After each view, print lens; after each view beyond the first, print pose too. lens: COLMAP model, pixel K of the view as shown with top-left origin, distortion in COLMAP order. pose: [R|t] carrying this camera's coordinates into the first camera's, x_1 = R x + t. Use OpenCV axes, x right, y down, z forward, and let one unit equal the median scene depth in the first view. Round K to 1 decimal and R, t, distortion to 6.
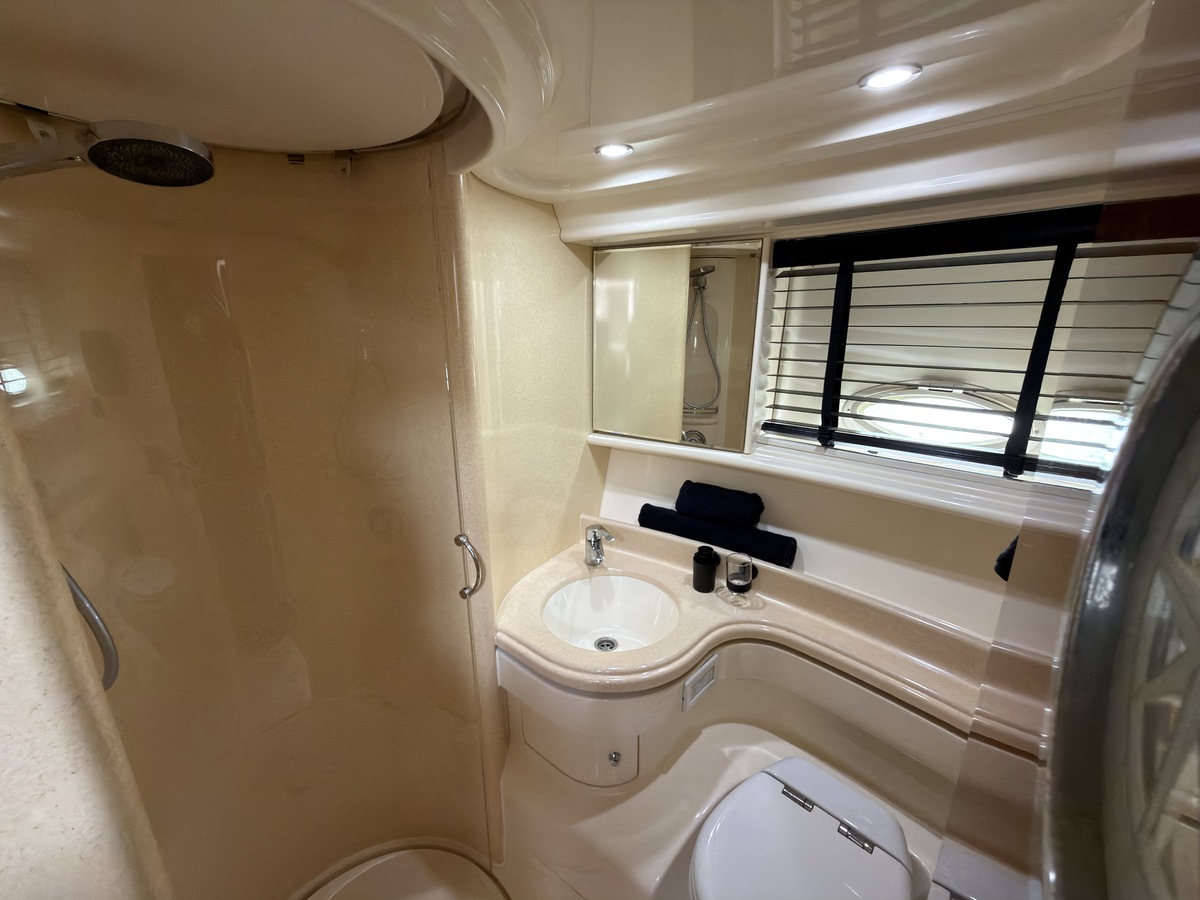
lens RADIAL K [[486.3, 0, 600.0], [0, 486.3, 450.0], [0, 0, 1]] dist [-0.000312, 0.000004]
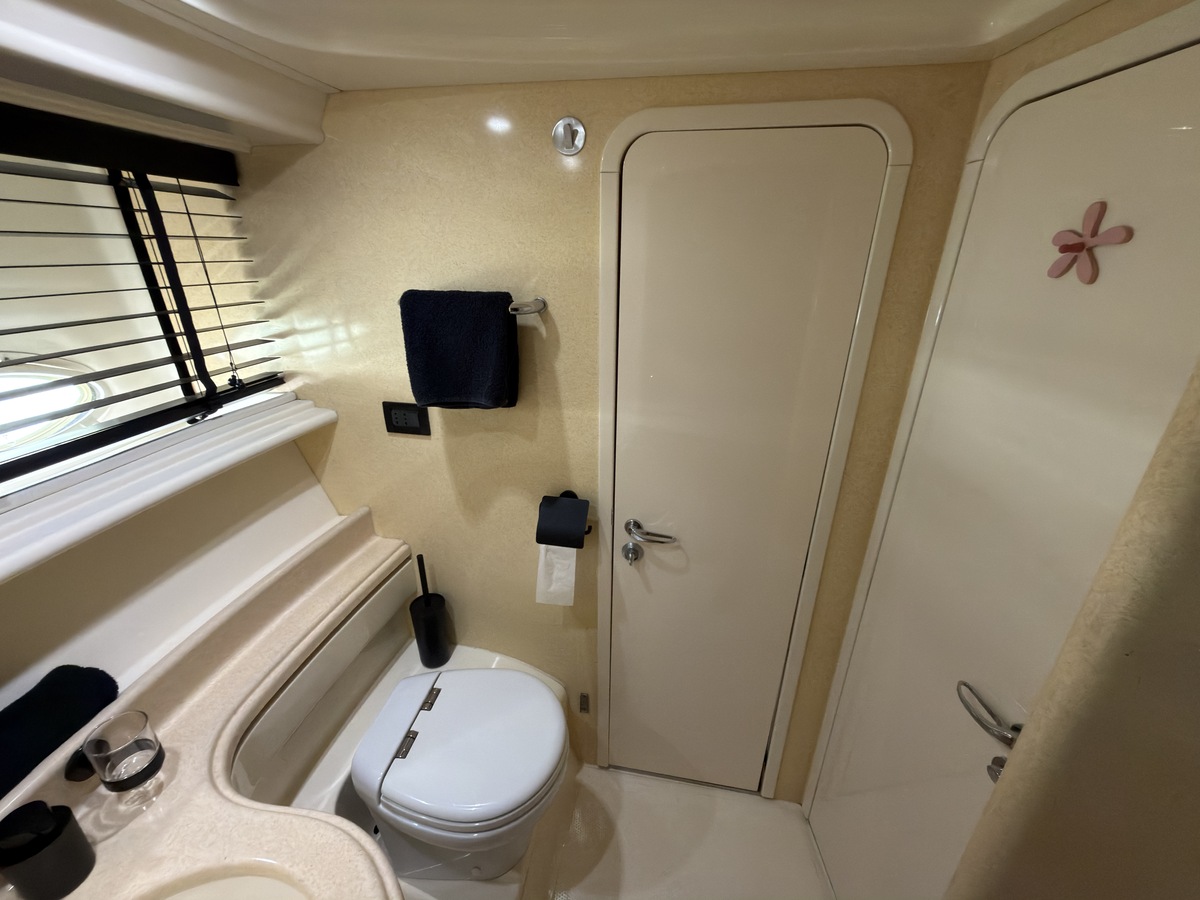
lens RADIAL K [[486.3, 0, 600.0], [0, 486.3, 450.0], [0, 0, 1]] dist [-0.000312, 0.000004]
pose [[-0.567653, -0.331039, 0.753779, -0.393726], [0.212951, 0.825392, 0.522857, -0.247327], [-0.795249, 0.457319, -0.398042, 0.803554]]
